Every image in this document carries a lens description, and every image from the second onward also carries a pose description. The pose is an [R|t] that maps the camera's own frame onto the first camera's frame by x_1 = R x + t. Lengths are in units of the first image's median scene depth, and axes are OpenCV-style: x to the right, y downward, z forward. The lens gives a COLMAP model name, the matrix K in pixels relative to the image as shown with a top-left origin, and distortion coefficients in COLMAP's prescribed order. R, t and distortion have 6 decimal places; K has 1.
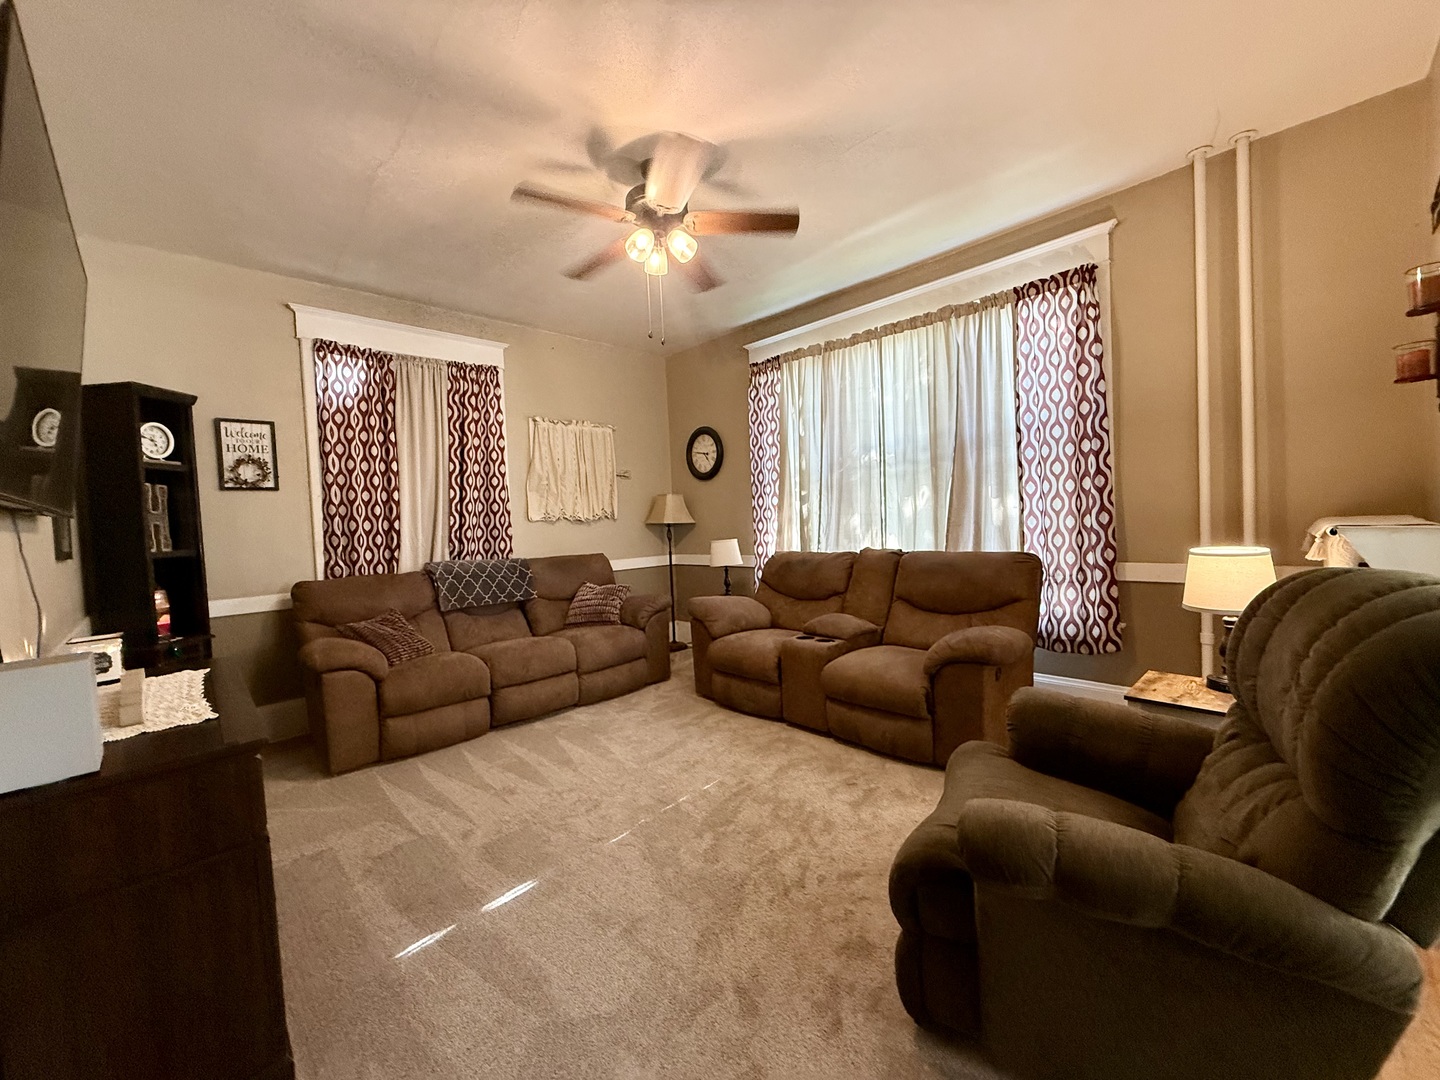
lens RADIAL K [[570.2, 0, 716.3], [0, 570.2, 538.0], [0, 0, 1]] dist [0.000334, -0.000077]
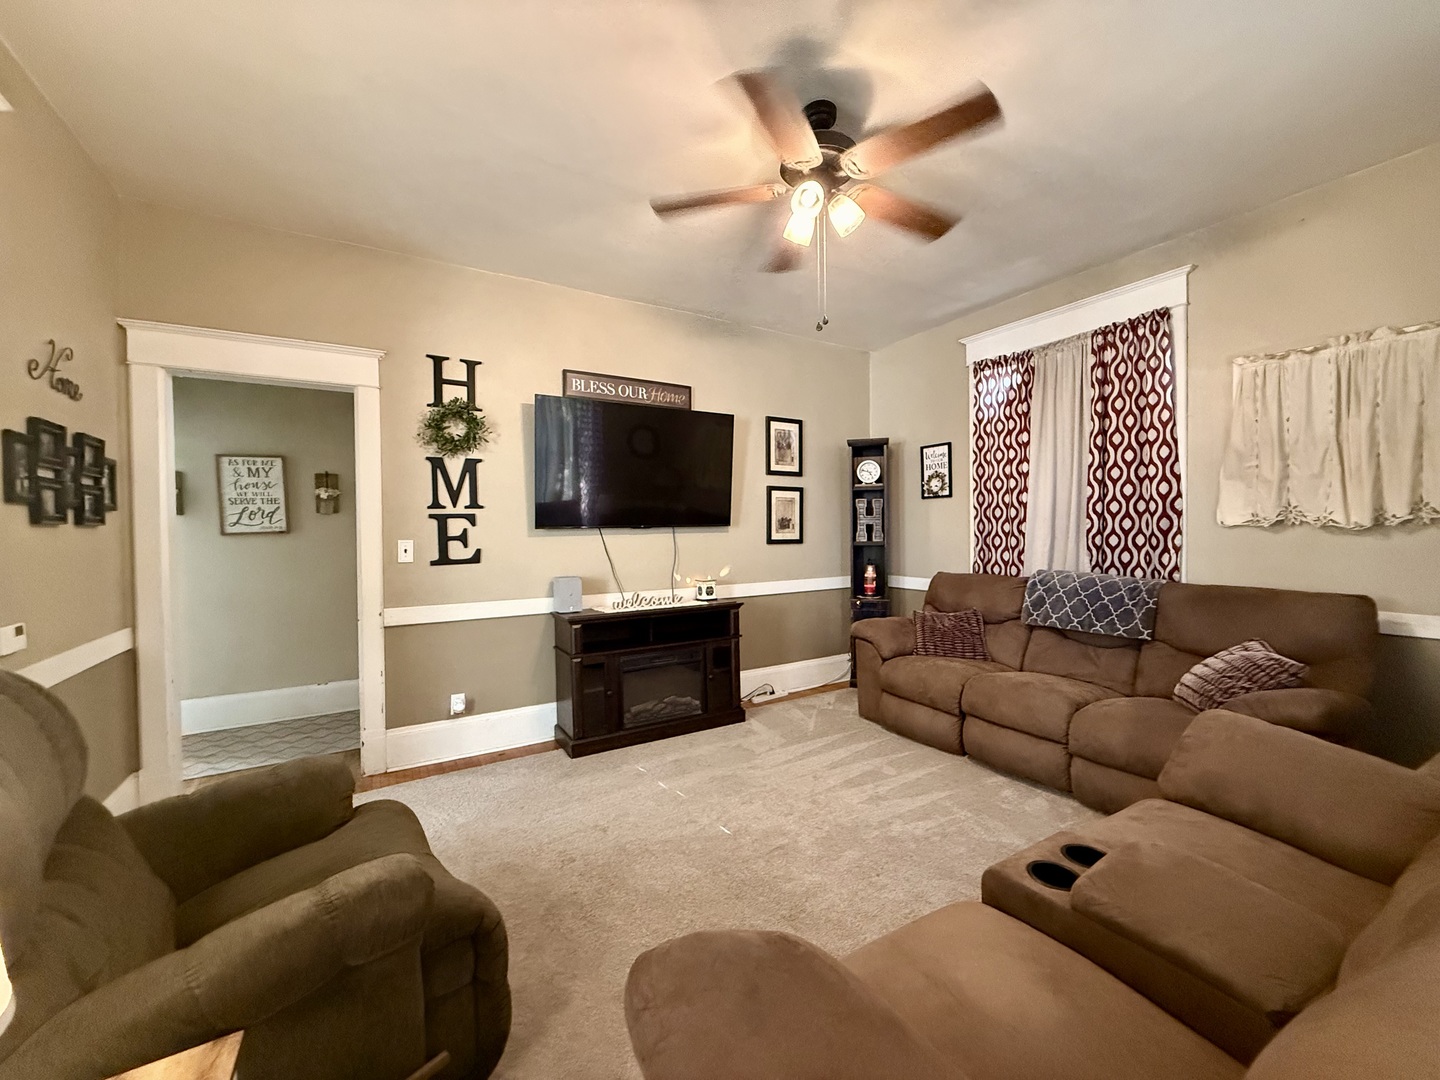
lens RADIAL K [[570.2, 0, 716.3], [0, 570.2, 538.0], [0, 0, 1]] dist [0.000334, -0.000077]
pose [[-0.220941, 0.059991, -0.973440, 0.565261], [-0.008990, 0.997939, 0.063541, -0.069370], [0.975246, 0.022790, -0.219946, 0.786437]]
